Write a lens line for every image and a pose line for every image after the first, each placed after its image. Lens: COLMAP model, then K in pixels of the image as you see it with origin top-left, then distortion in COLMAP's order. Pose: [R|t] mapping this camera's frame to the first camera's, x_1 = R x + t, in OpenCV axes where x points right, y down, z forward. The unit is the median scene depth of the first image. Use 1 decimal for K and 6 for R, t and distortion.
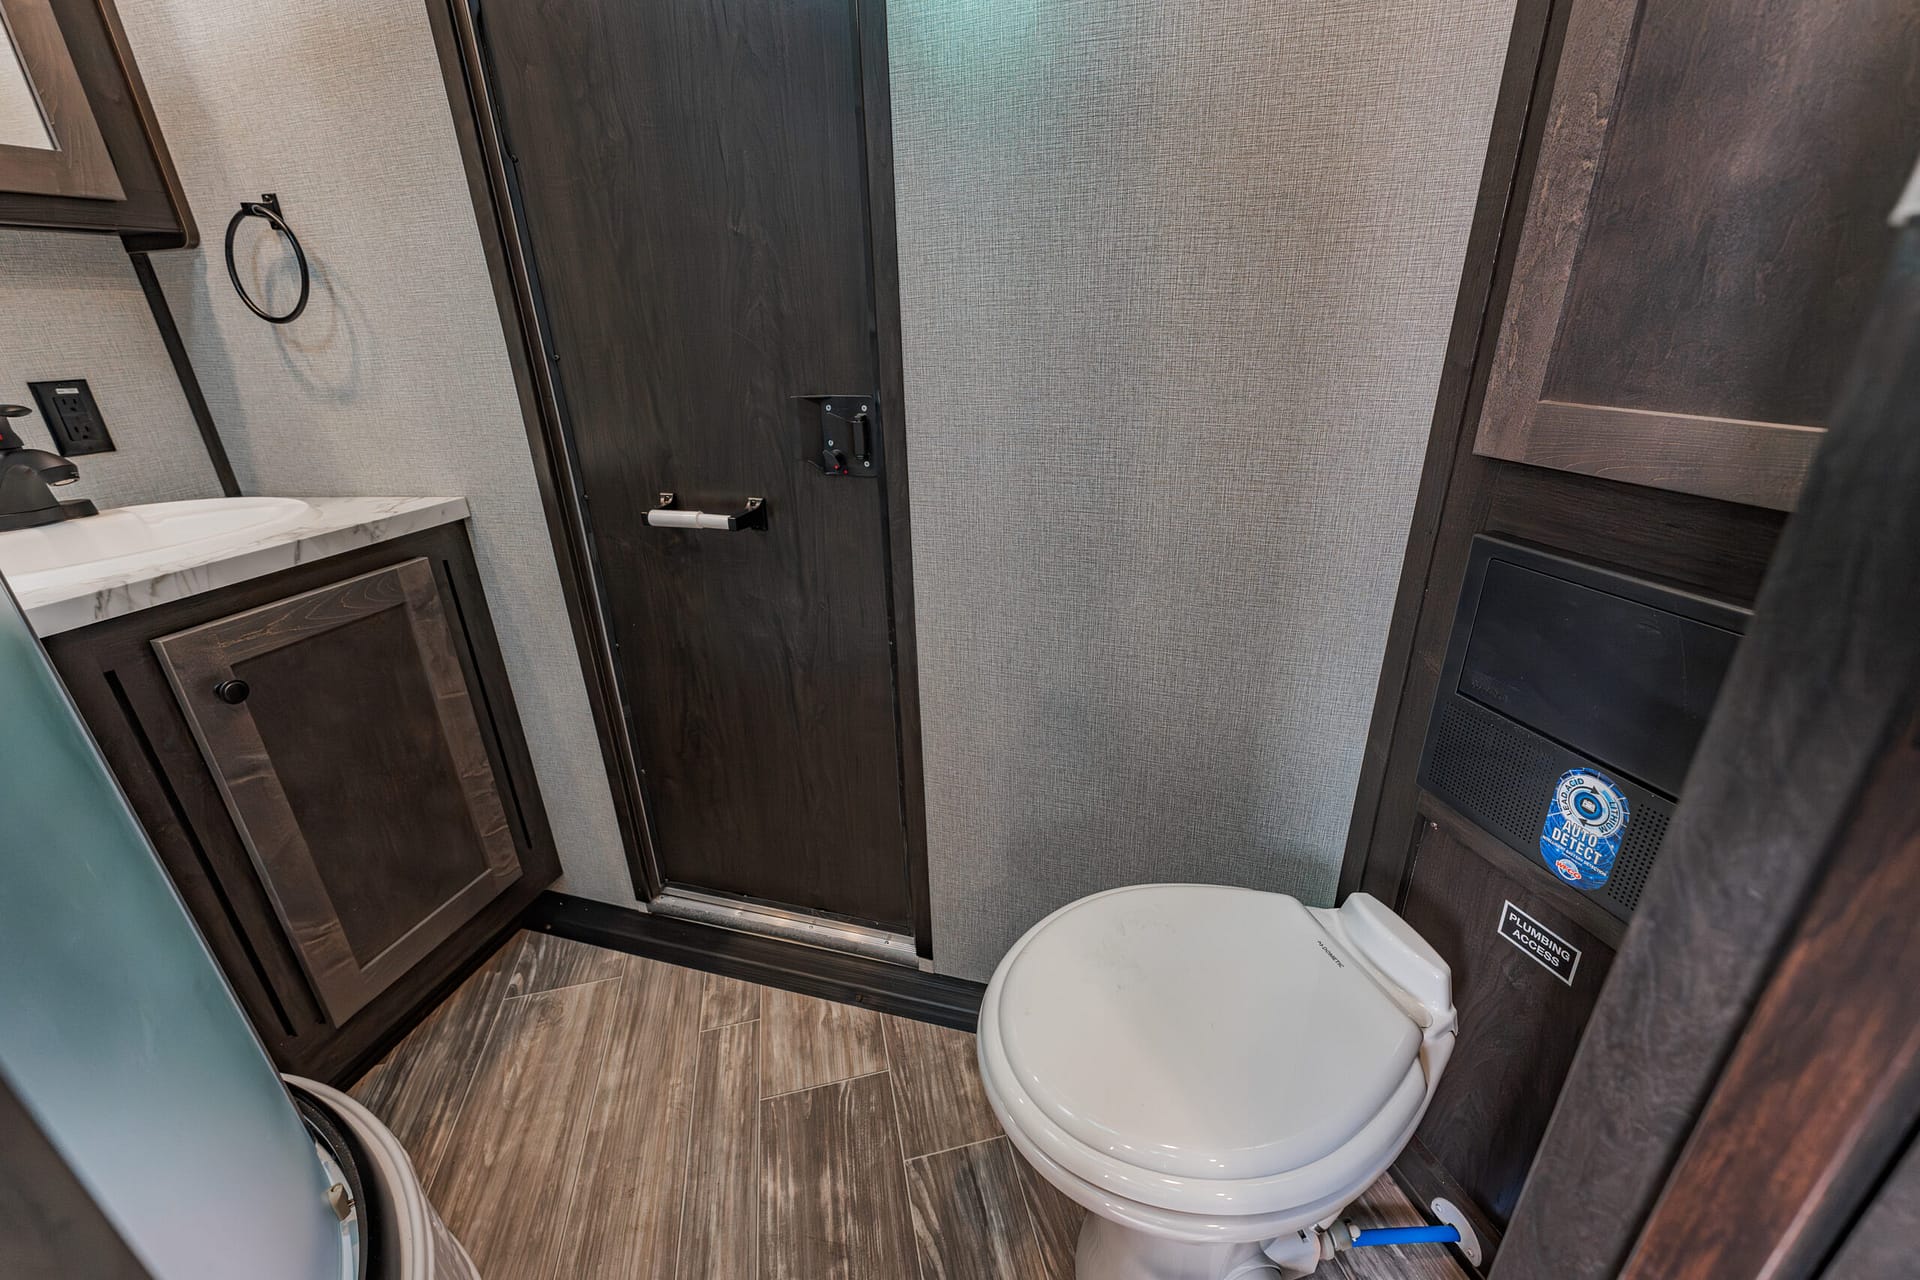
lens RADIAL K [[771.9, 0, 959.8], [0, 771.9, 639.9], [0, 0, 1]] dist [-0.001174, 0.000050]
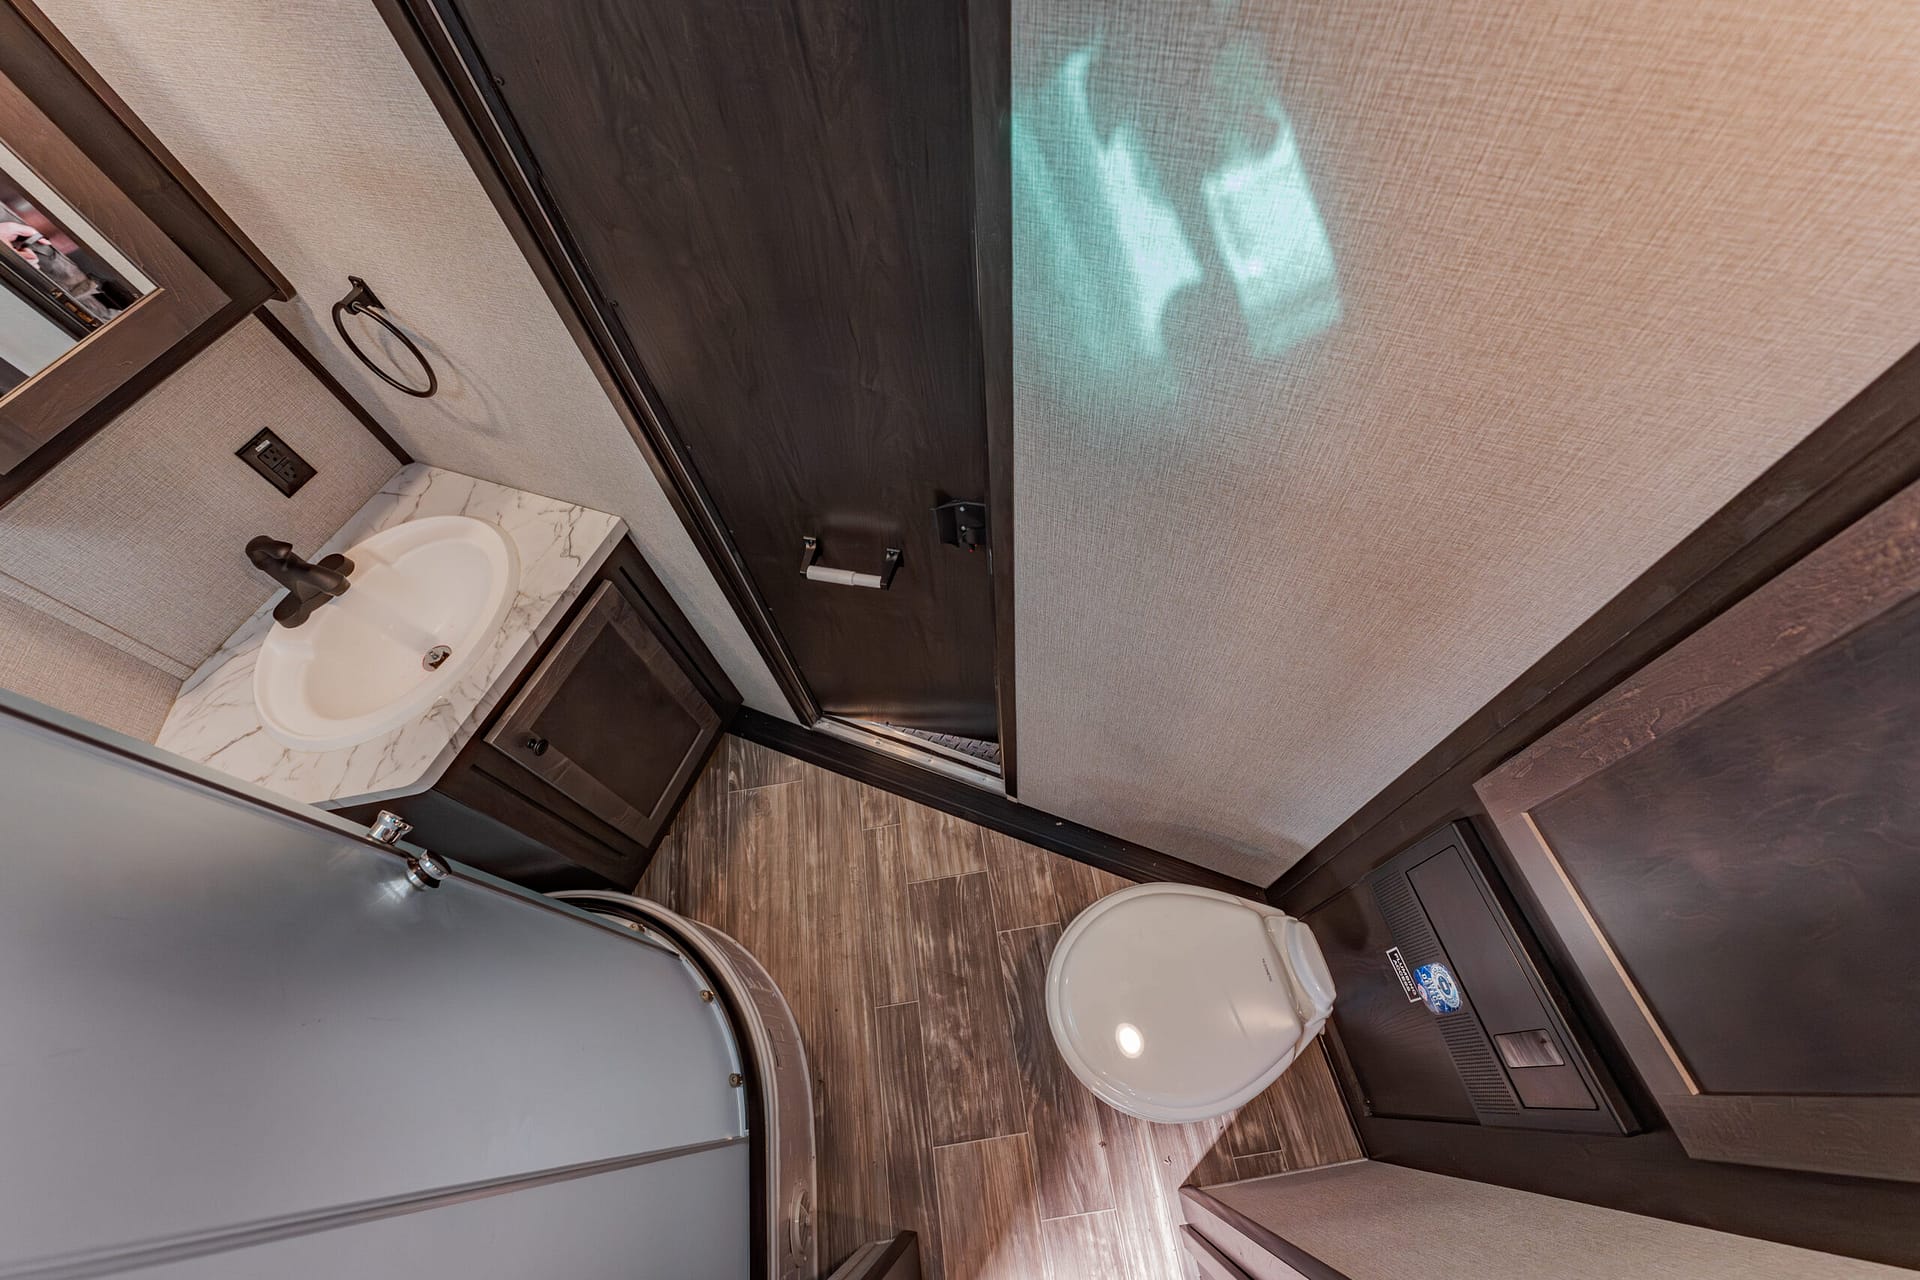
lens RADIAL K [[755.9, 0, 961.8], [0, 755.9, 641.6], [0, 0, 1]] dist [-0.000907, -0.000253]
pose [[0.995500, 0.051906, -0.079279, -0.045606], [0.005471, 0.803755, 0.594935, -0.717801], [0.094602, -0.592692, 0.799854, 0.049699]]
